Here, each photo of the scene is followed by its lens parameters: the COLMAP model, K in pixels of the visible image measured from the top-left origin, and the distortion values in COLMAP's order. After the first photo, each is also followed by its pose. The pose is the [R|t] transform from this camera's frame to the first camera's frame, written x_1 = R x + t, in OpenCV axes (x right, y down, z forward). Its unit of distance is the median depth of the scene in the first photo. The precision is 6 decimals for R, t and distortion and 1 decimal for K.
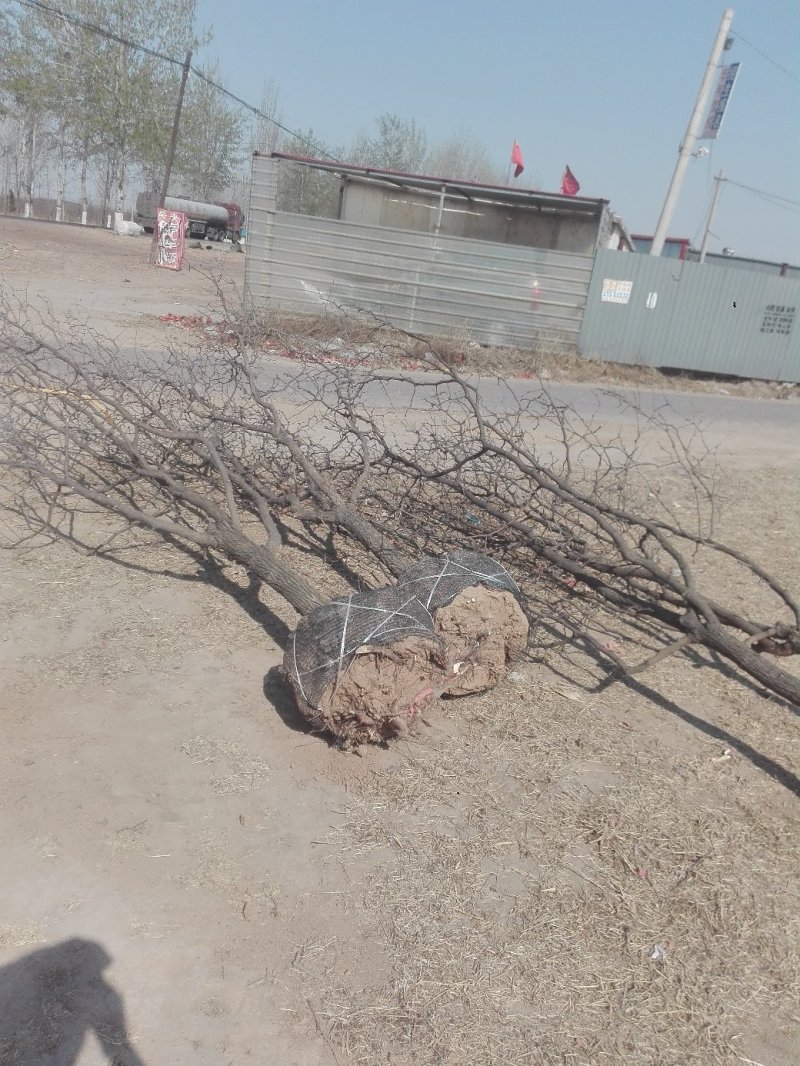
lens RADIAL K [[859.4, 0, 403.7], [0, 859.4, 527.8], [0, 0, 1]] dist [0.049283, -0.098530]
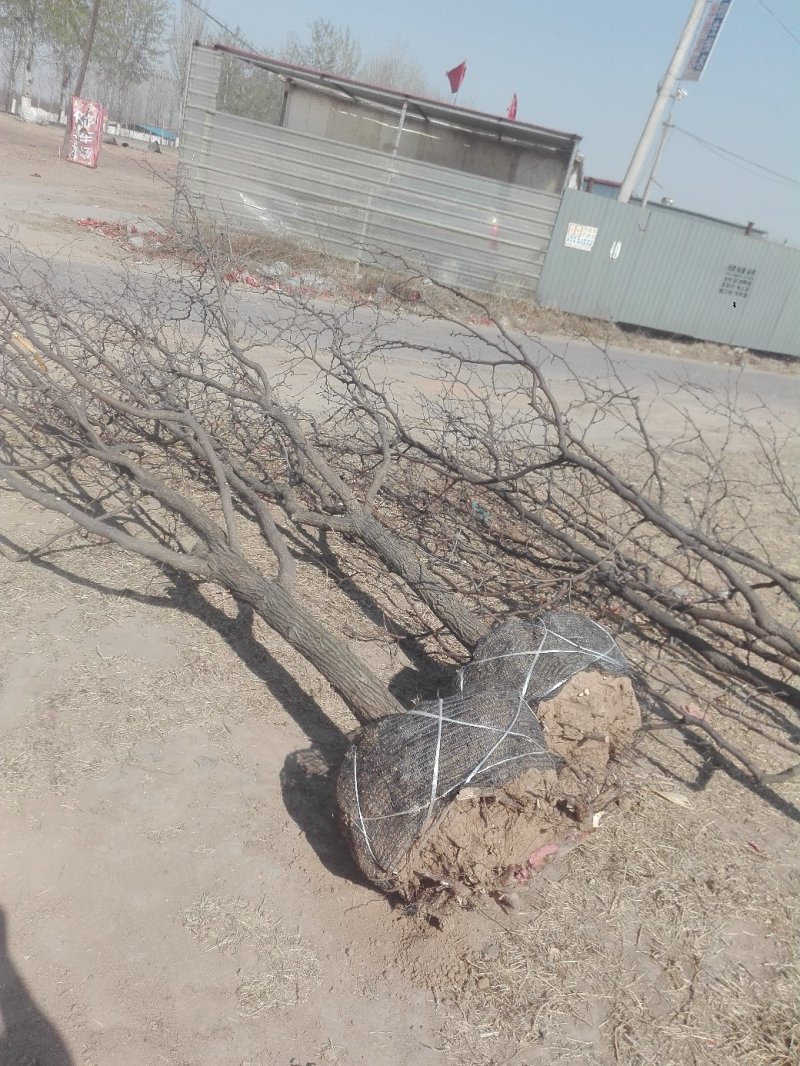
lens RADIAL K [[859.4, 0, 403.1], [0, 859.4, 530.0], [0, 0, 1]] dist [0.049283, -0.098530]
pose [[0.992889, 0.051438, 0.107360, -0.113865], [-0.060164, 0.995003, 0.079689, -0.072729], [-0.102725, -0.085581, 0.991021, 0.221848]]
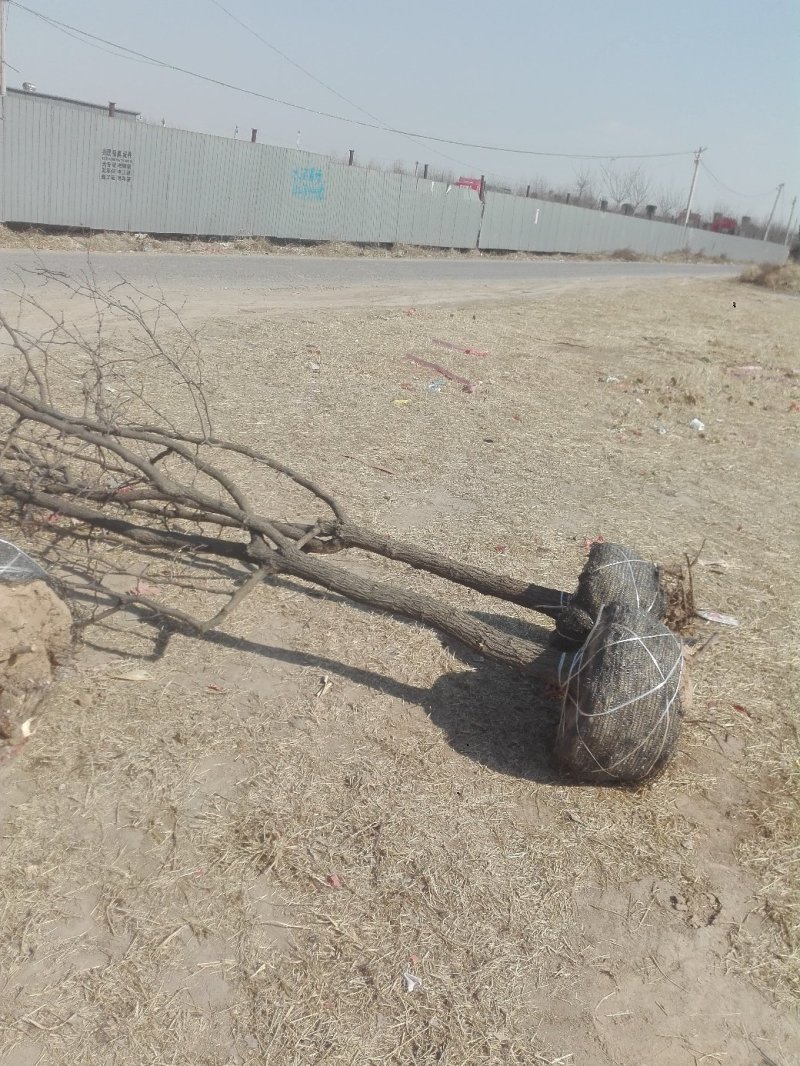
lens RADIAL K [[859.4, 0, 386.2], [0, 859.4, 520.0], [0, 0, 1]] dist [0.049283, -0.098530]
pose [[0.760027, -0.249924, 0.599914, -0.056861], [0.154168, 0.966084, 0.207156, -0.058135], [-0.631340, -0.064957, 0.772781, 0.197740]]
